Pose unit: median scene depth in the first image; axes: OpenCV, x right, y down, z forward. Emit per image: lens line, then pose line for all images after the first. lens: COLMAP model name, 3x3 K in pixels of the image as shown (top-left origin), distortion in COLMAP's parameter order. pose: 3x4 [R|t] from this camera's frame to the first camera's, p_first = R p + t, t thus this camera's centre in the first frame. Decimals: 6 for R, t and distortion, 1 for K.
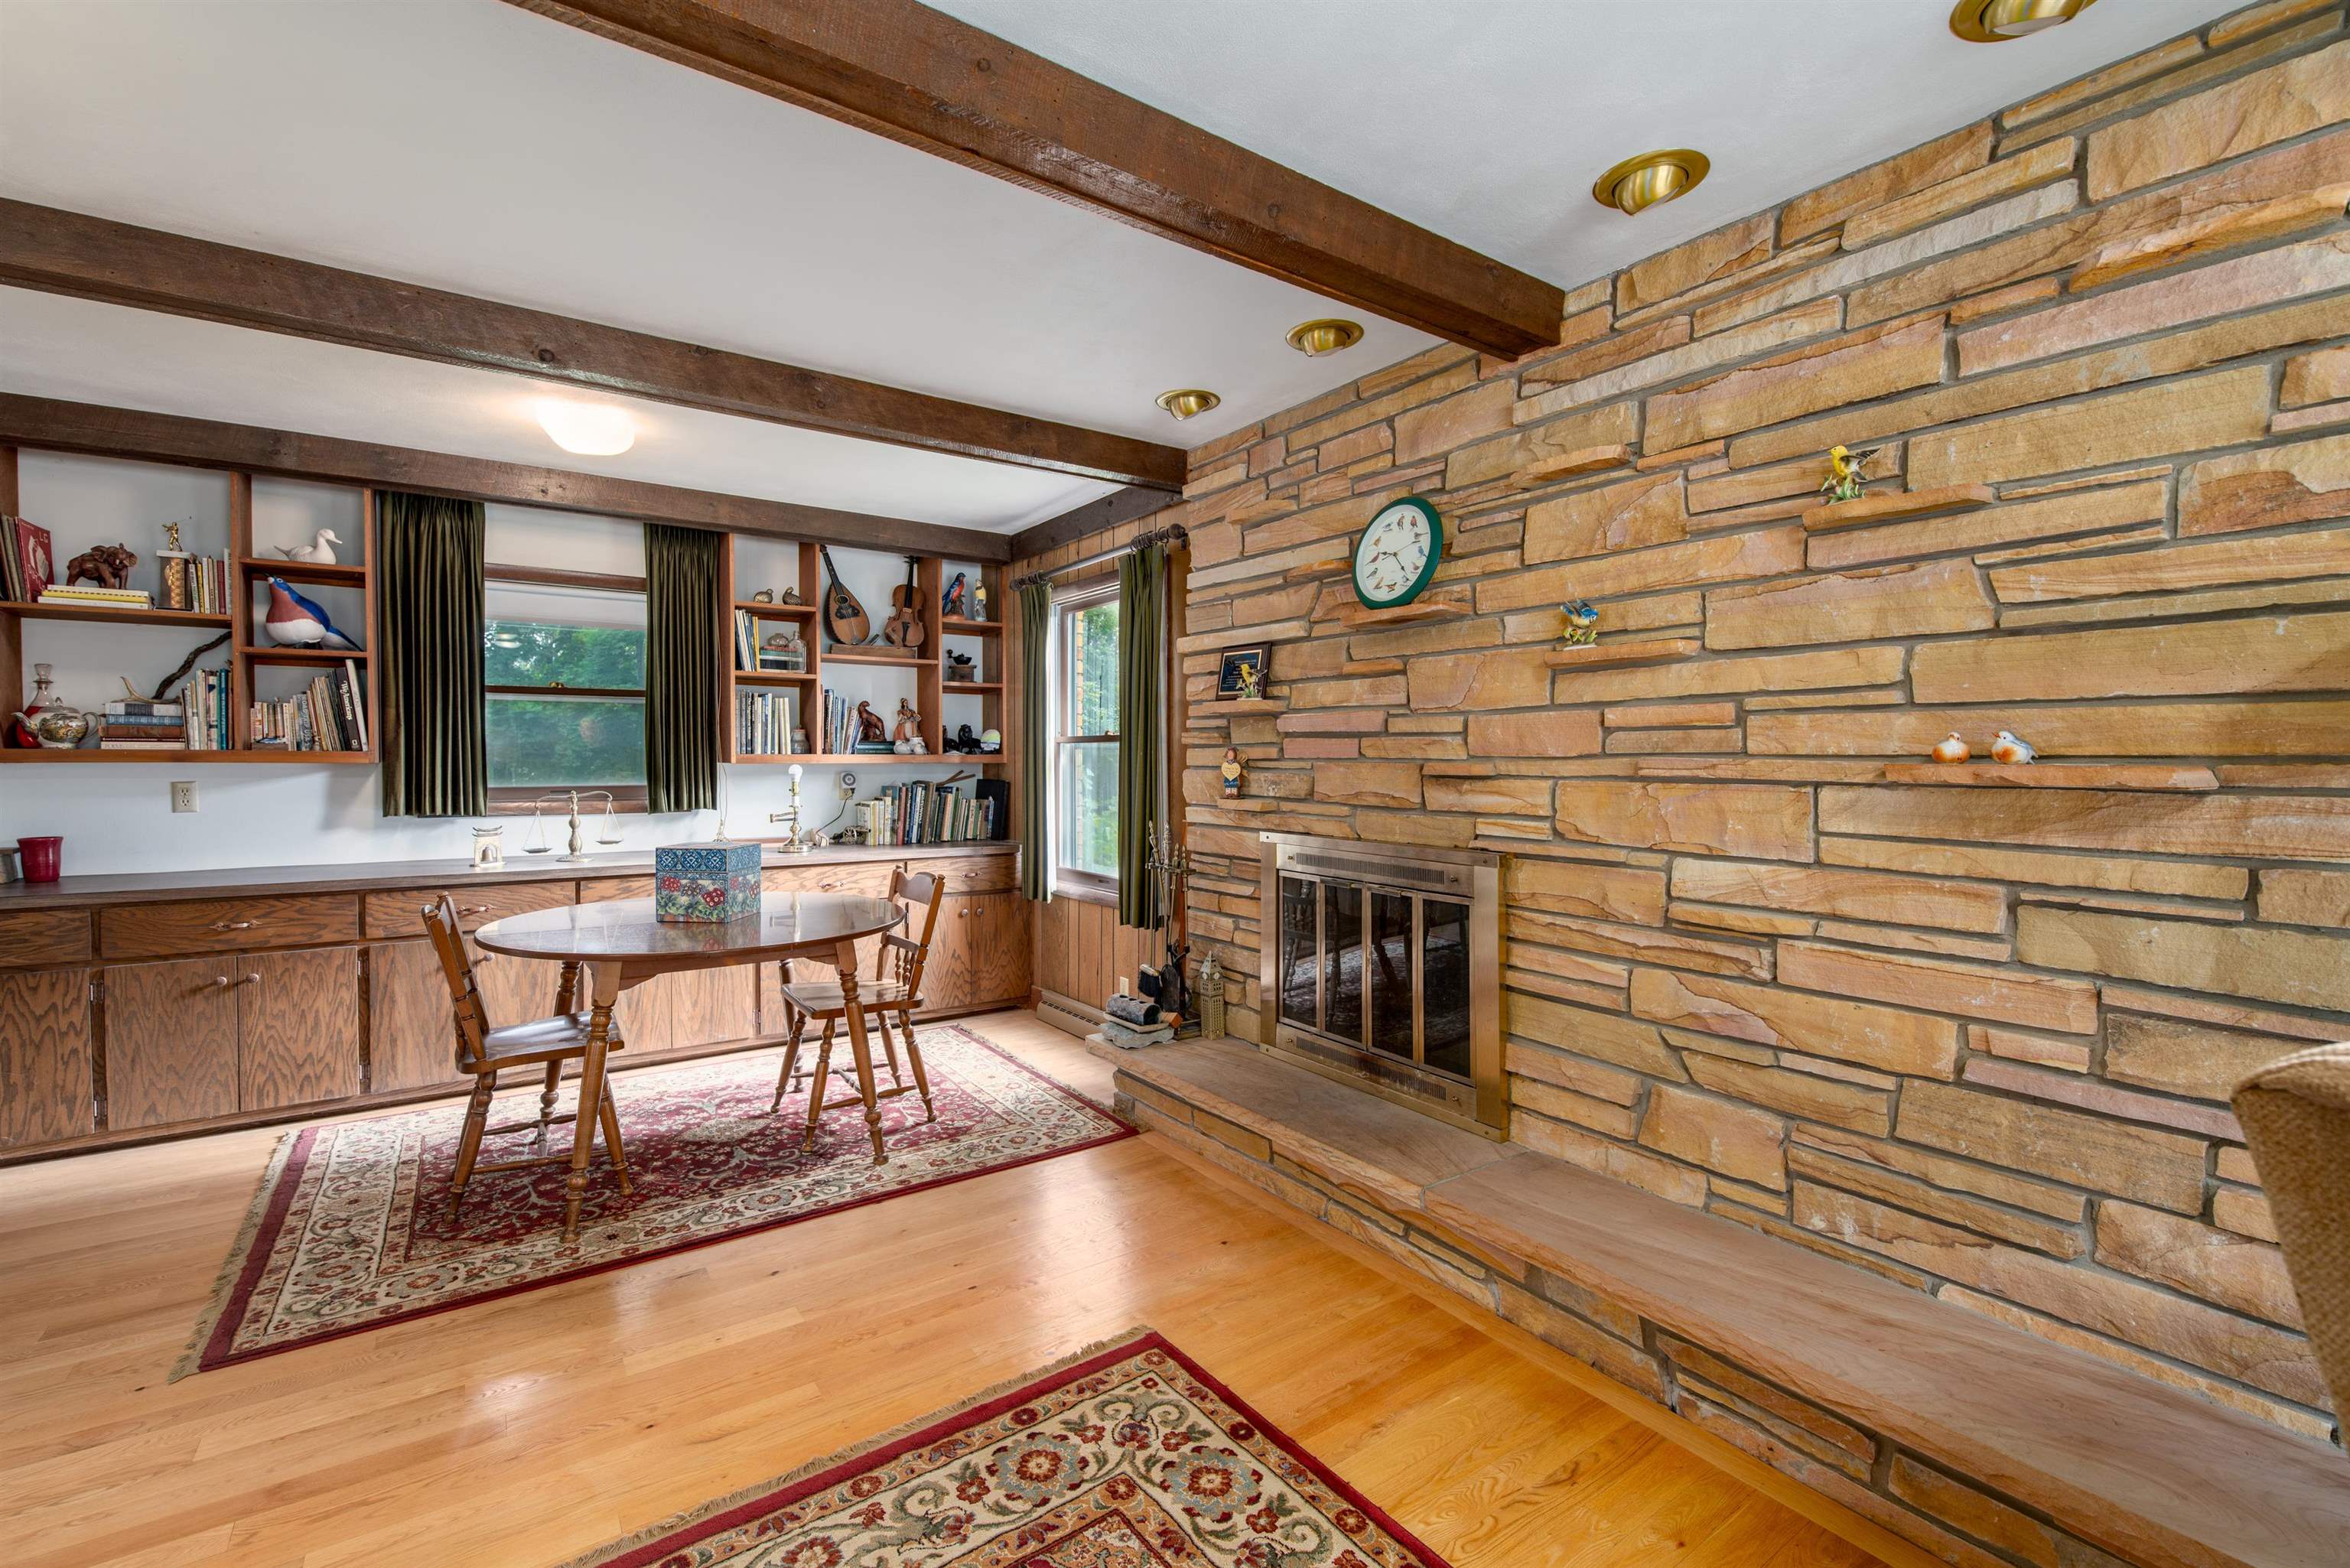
lens RADIAL K [[1026.8, 0, 1163.7], [0, 1026.8, 781.7], [0, 0, 1]] dist [0.001339, -0.000022]
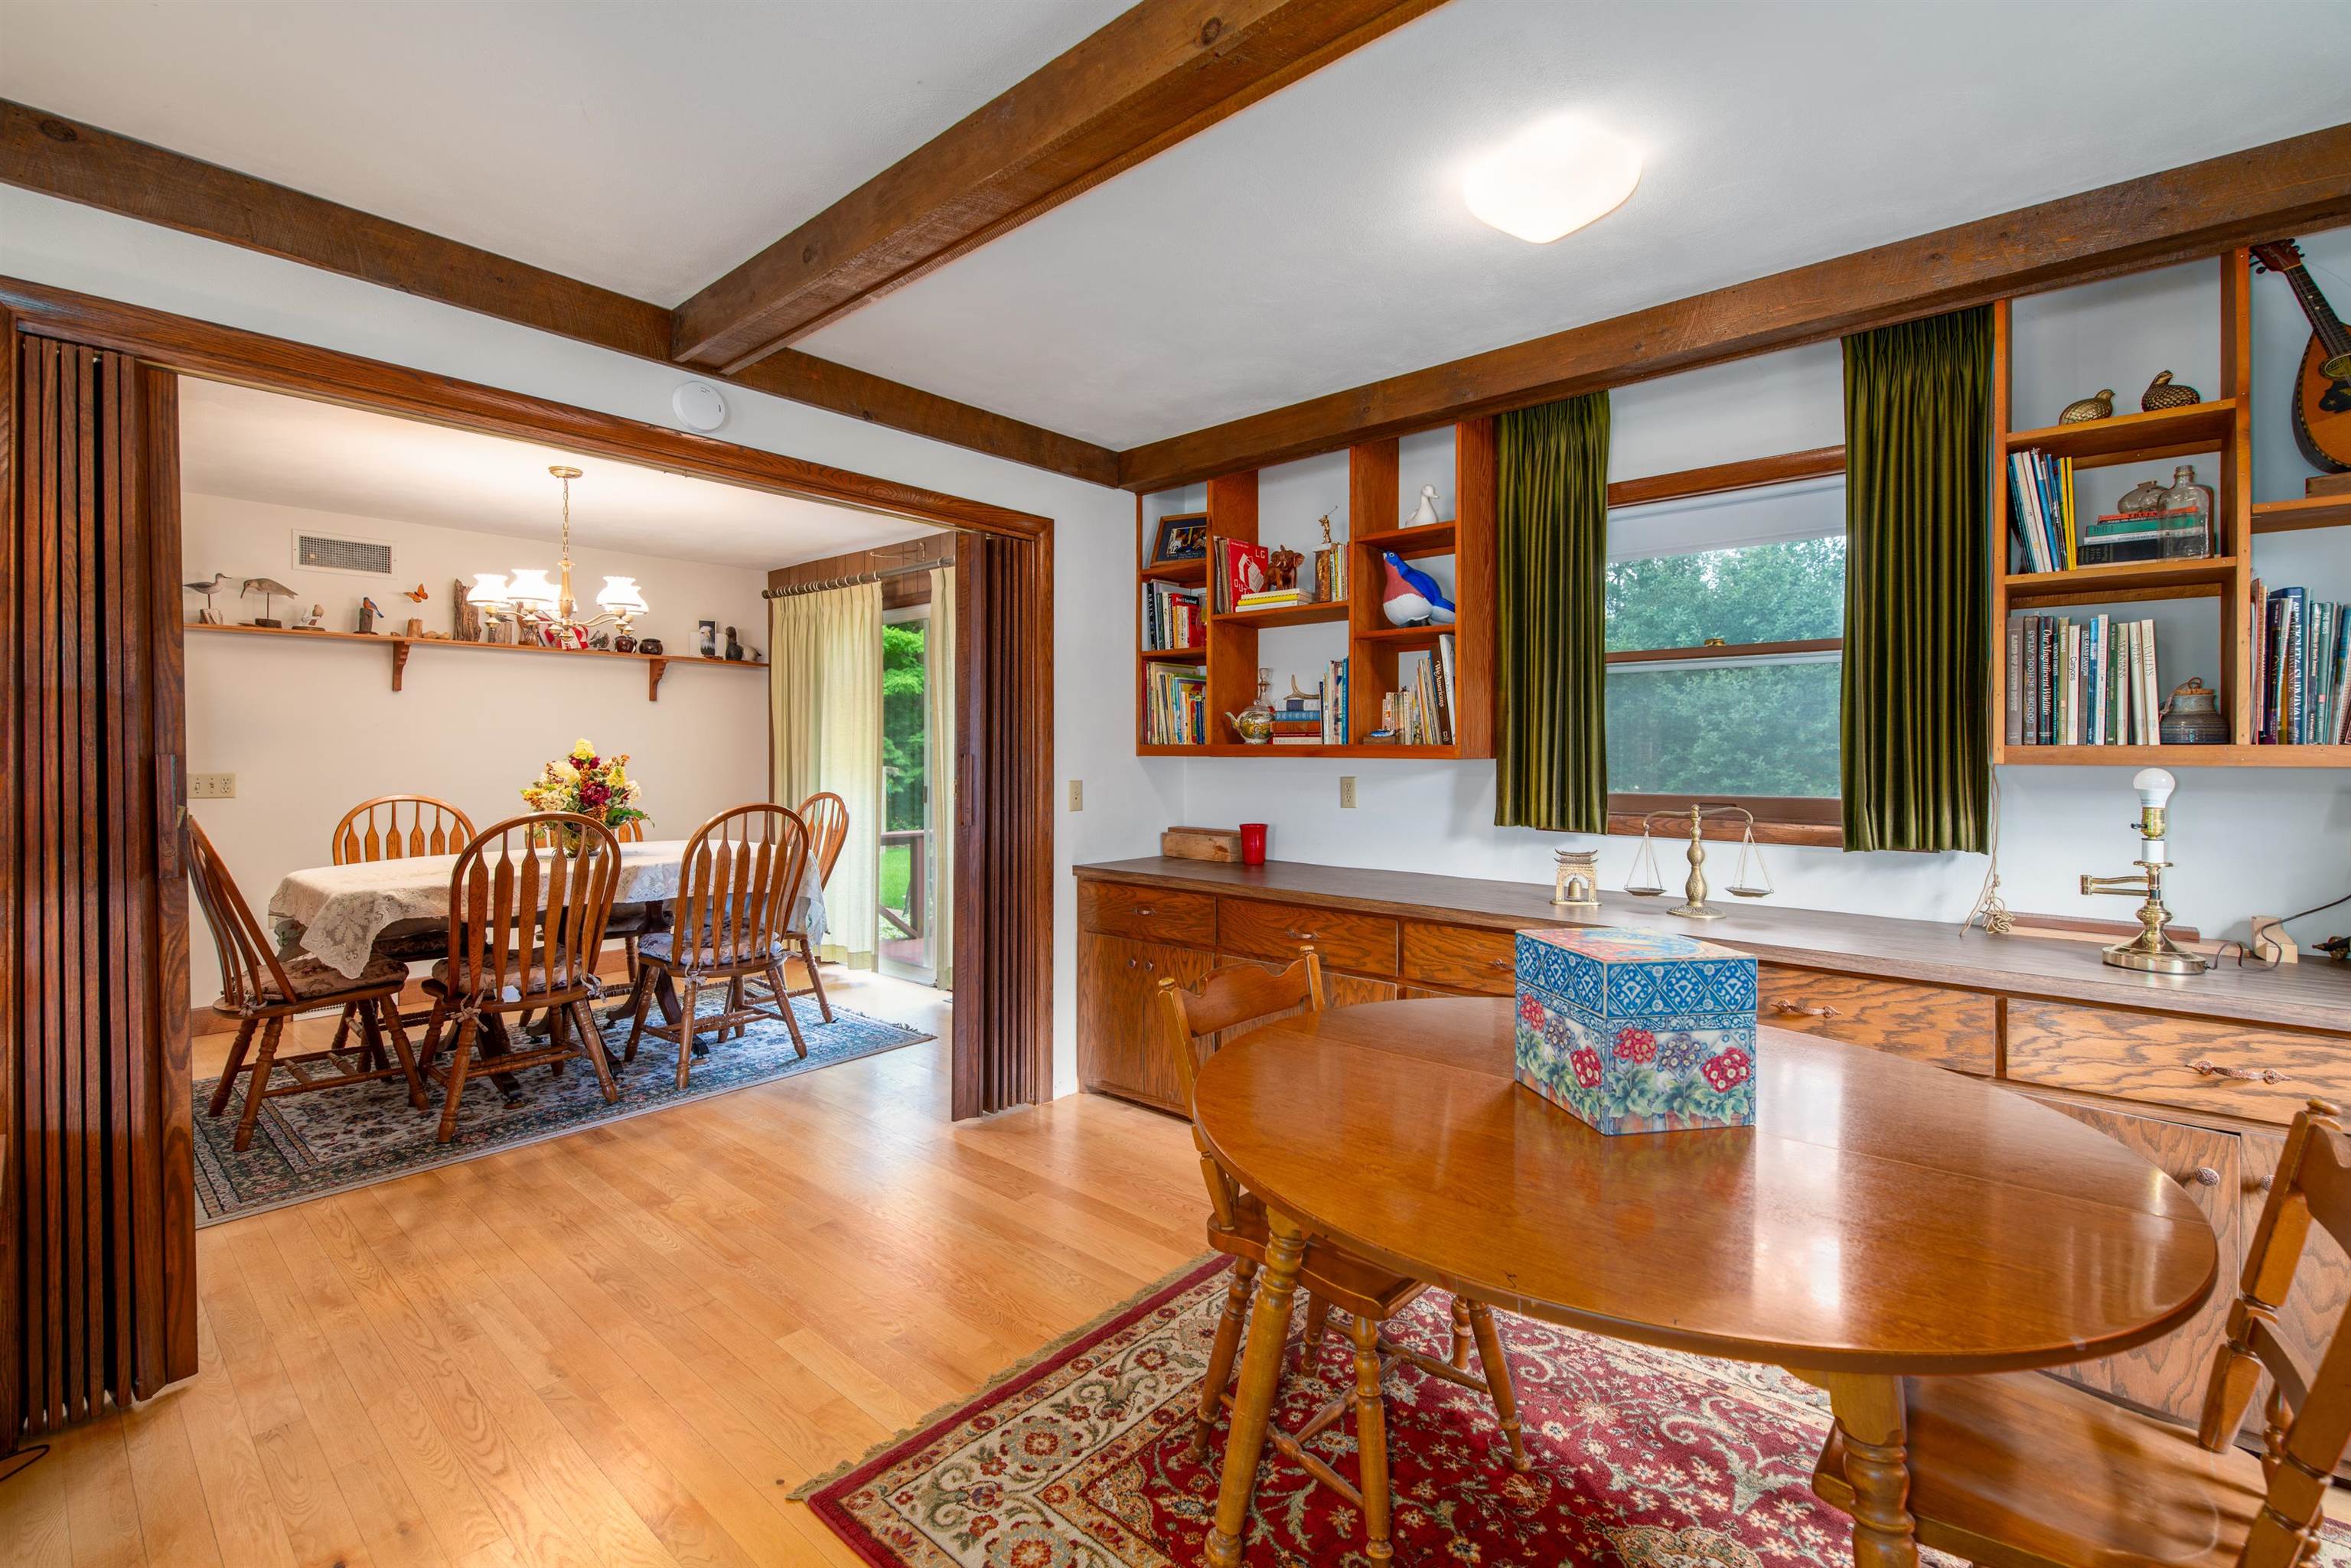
lens RADIAL K [[1019.5, 0, 1173.7], [0, 1019.5, 750.1], [0, 0, 1]] dist [0.015269, -0.000380]
pose [[0.245925, -0.003339, -0.969283, -0.042654], [-0.024883, 0.999643, -0.009756, -0.012165], [0.968969, 0.026518, 0.245754, 0.592611]]
